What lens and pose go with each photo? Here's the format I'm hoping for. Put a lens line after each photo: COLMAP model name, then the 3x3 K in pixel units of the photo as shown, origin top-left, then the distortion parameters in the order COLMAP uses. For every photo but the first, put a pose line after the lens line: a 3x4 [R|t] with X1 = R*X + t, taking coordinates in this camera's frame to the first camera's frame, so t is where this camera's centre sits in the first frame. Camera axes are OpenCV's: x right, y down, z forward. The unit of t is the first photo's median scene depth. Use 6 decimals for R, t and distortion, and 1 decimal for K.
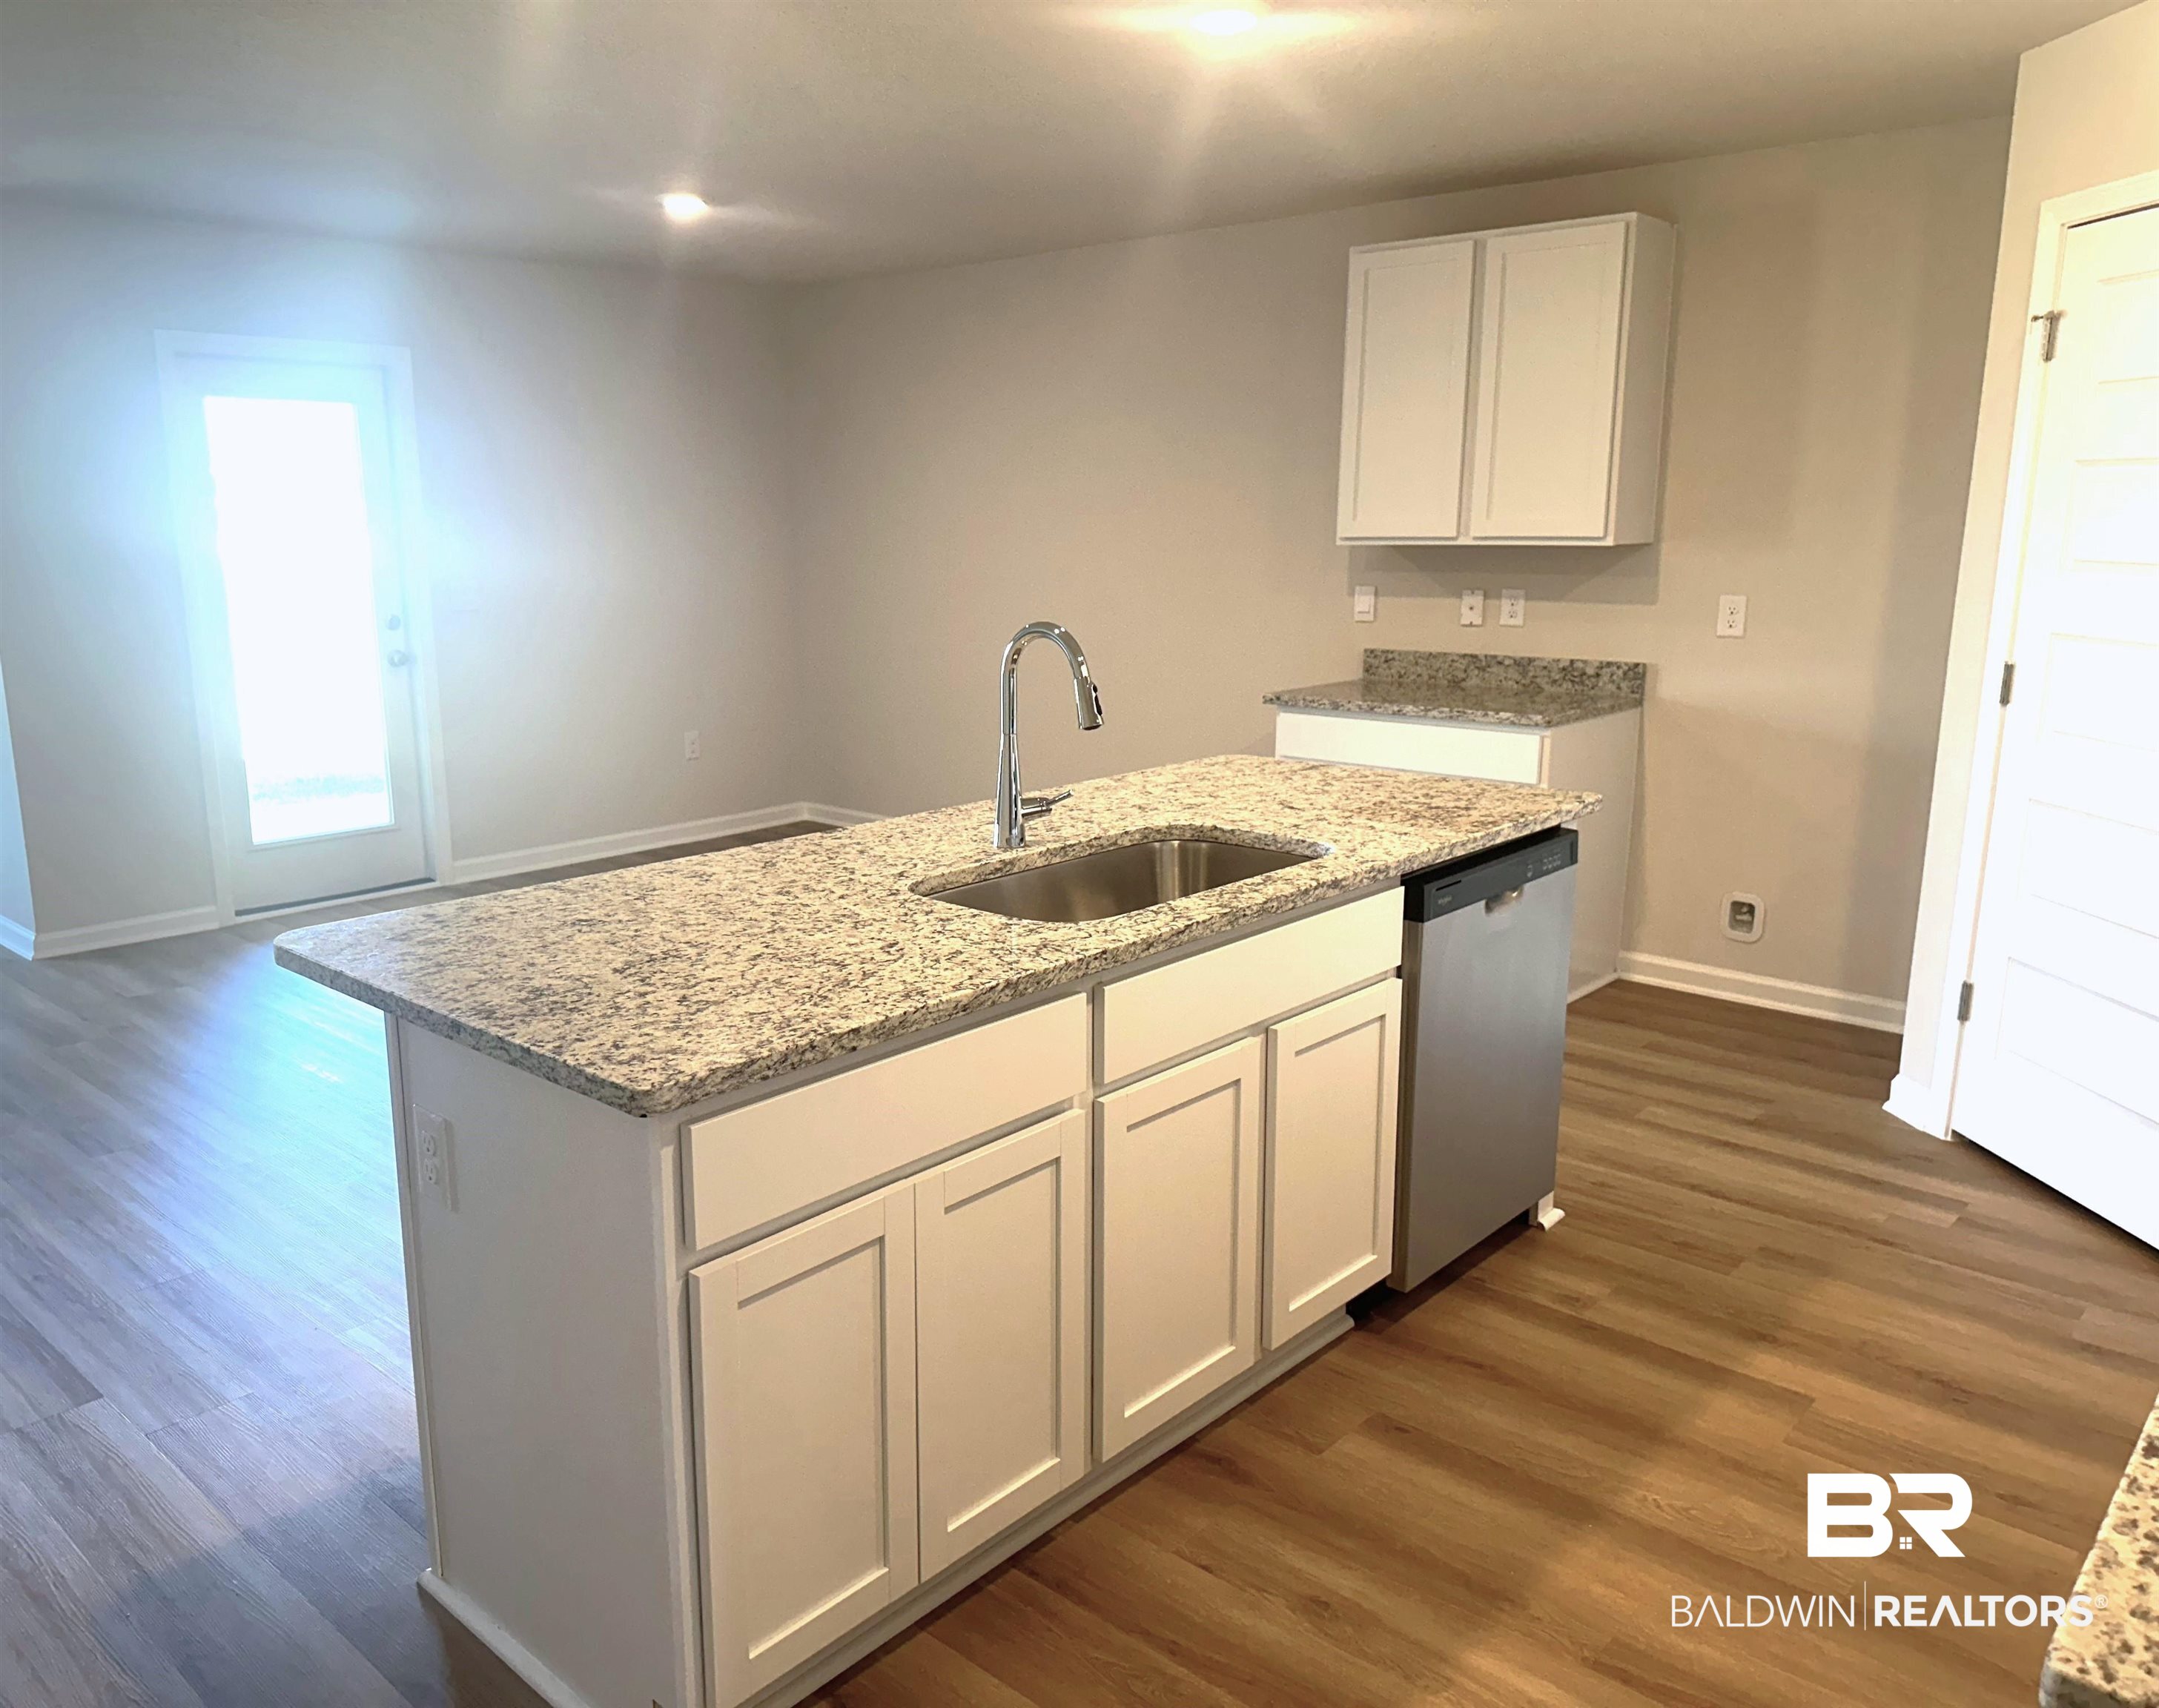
lens RADIAL K [[1566.5, 0, 1072.8], [0, 1566.5, 854.9], [0, 0, 1]] dist [-0.011084, -0.001042]
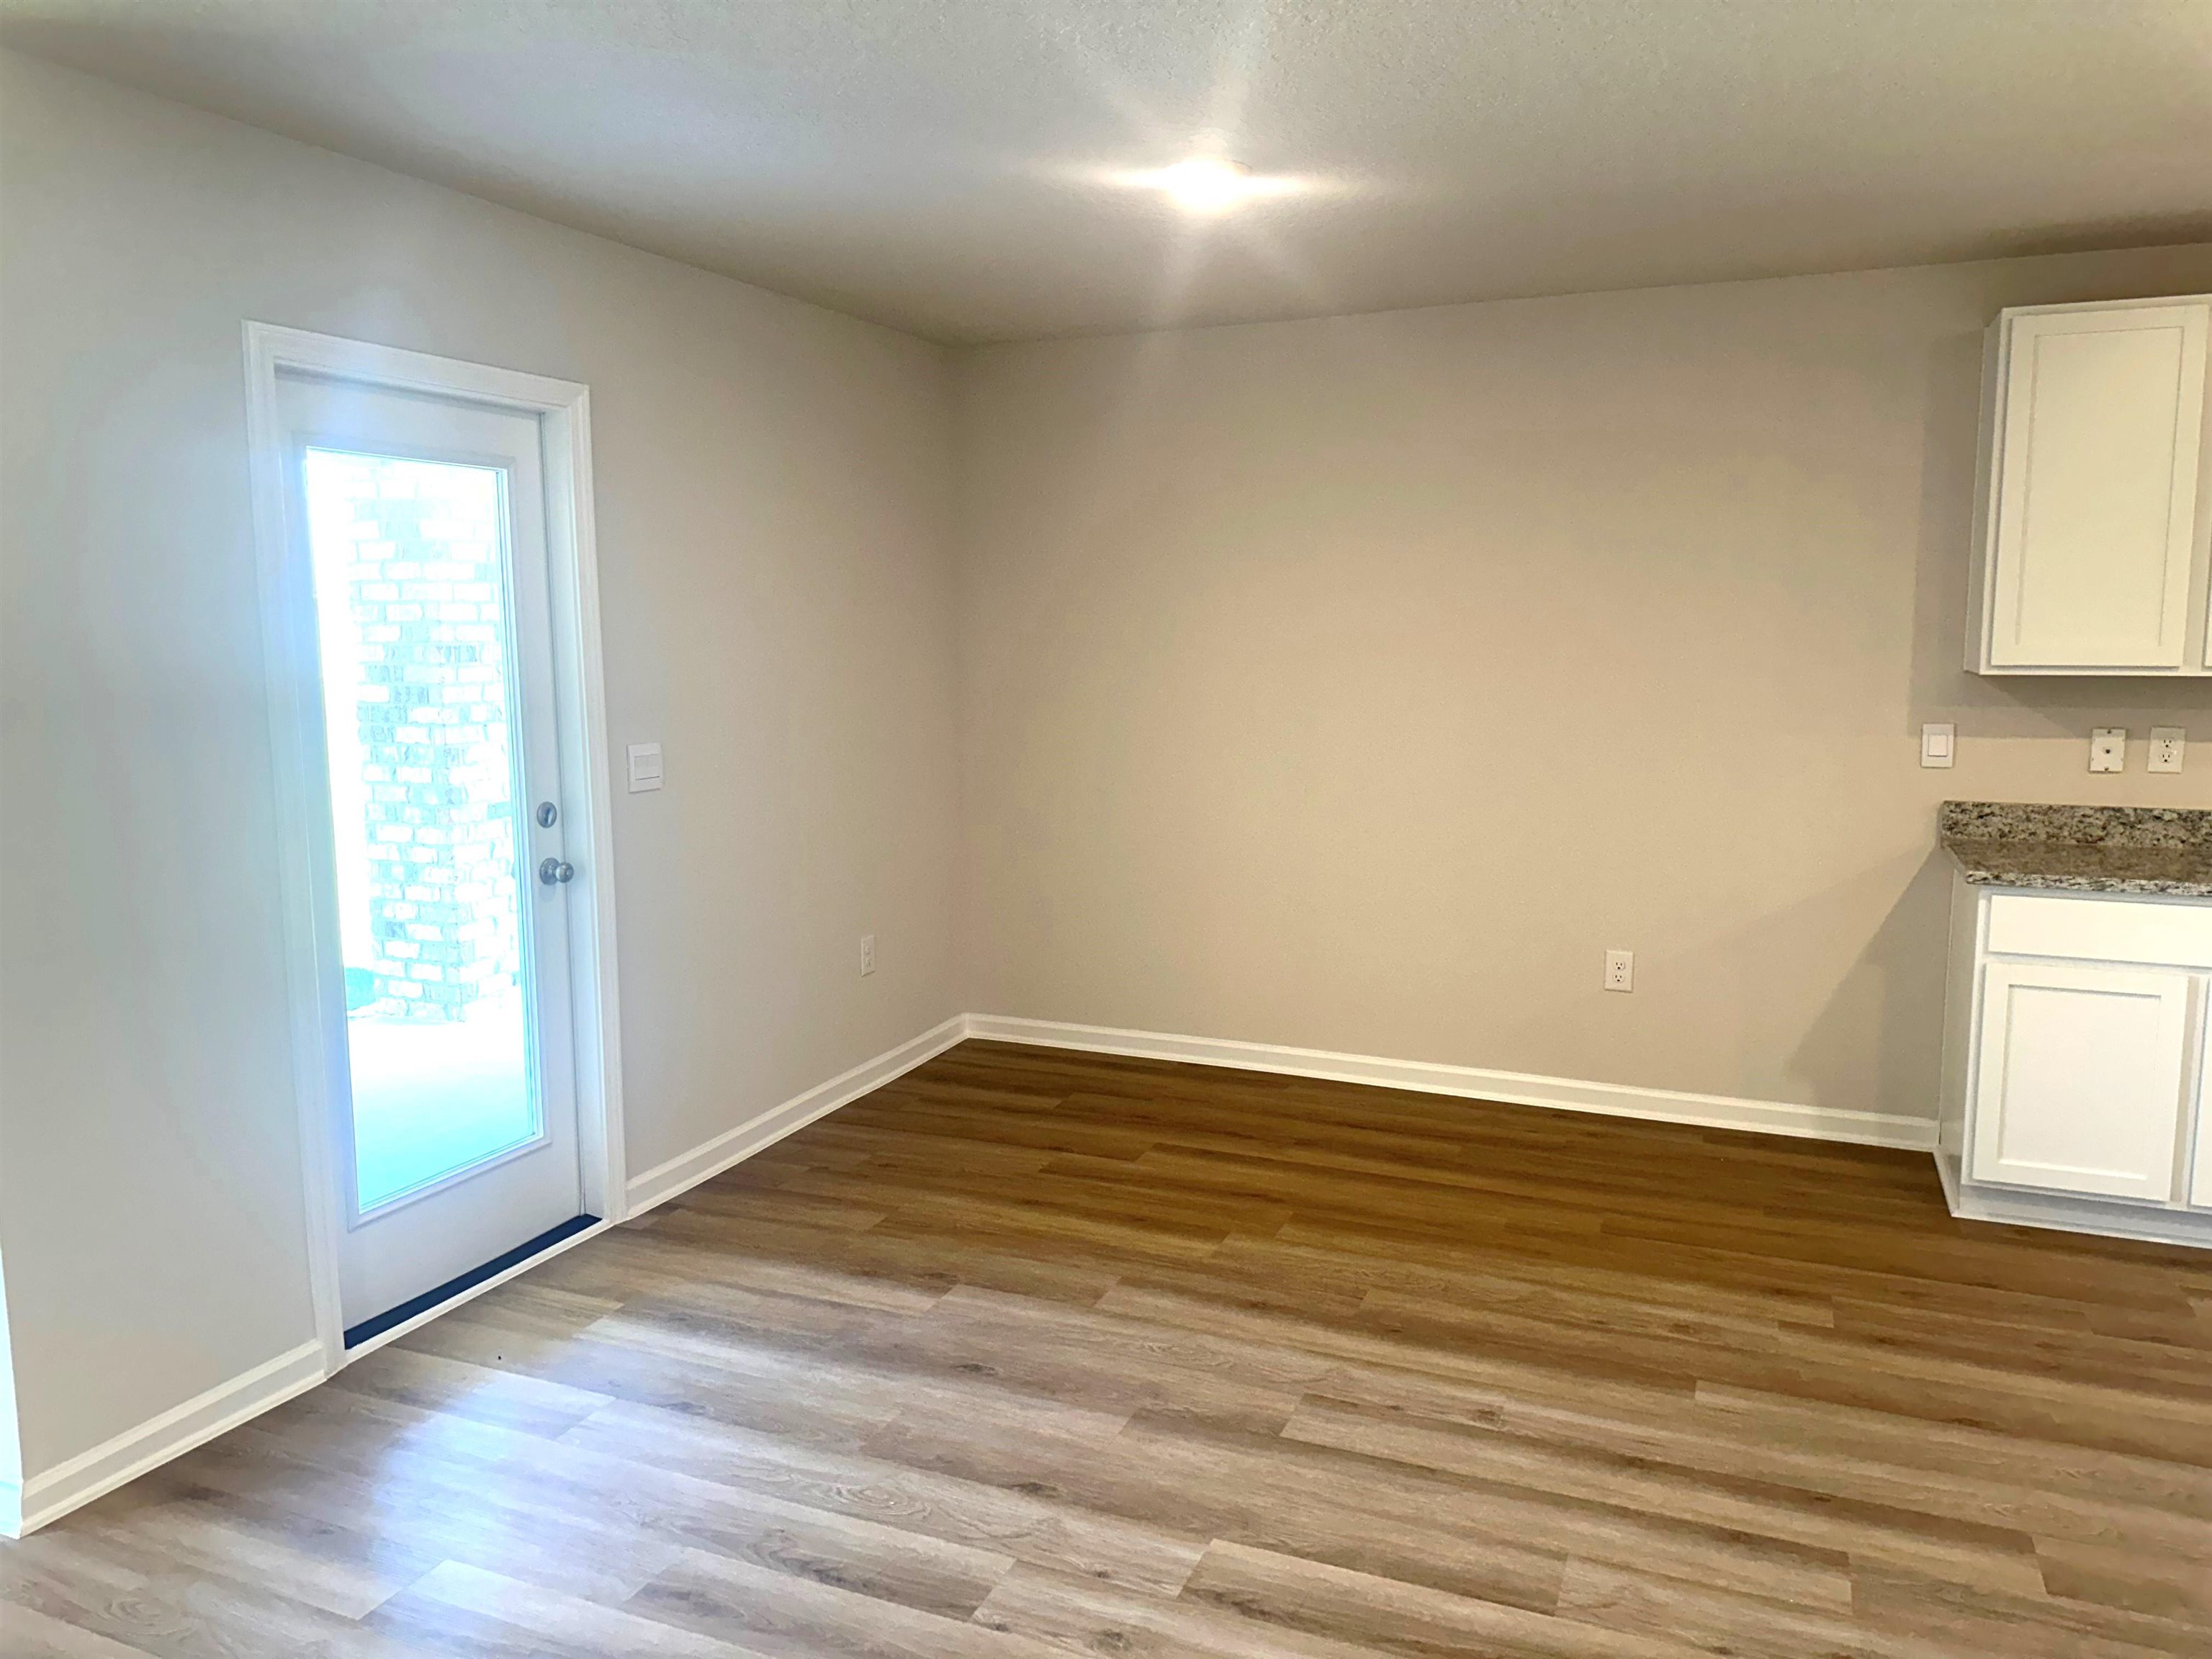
lens RADIAL K [[1541.2, 0, 1107.7], [0, 1541.2, 830.7], [0, 0, 1]] dist [0.031472, -0.033700]
pose [[0.937581, -0.035384, 0.345964, -0.509400], [0.062487, 0.995761, -0.067500, -0.094572], [-0.342108, 0.084905, 0.935817, 0.427984]]
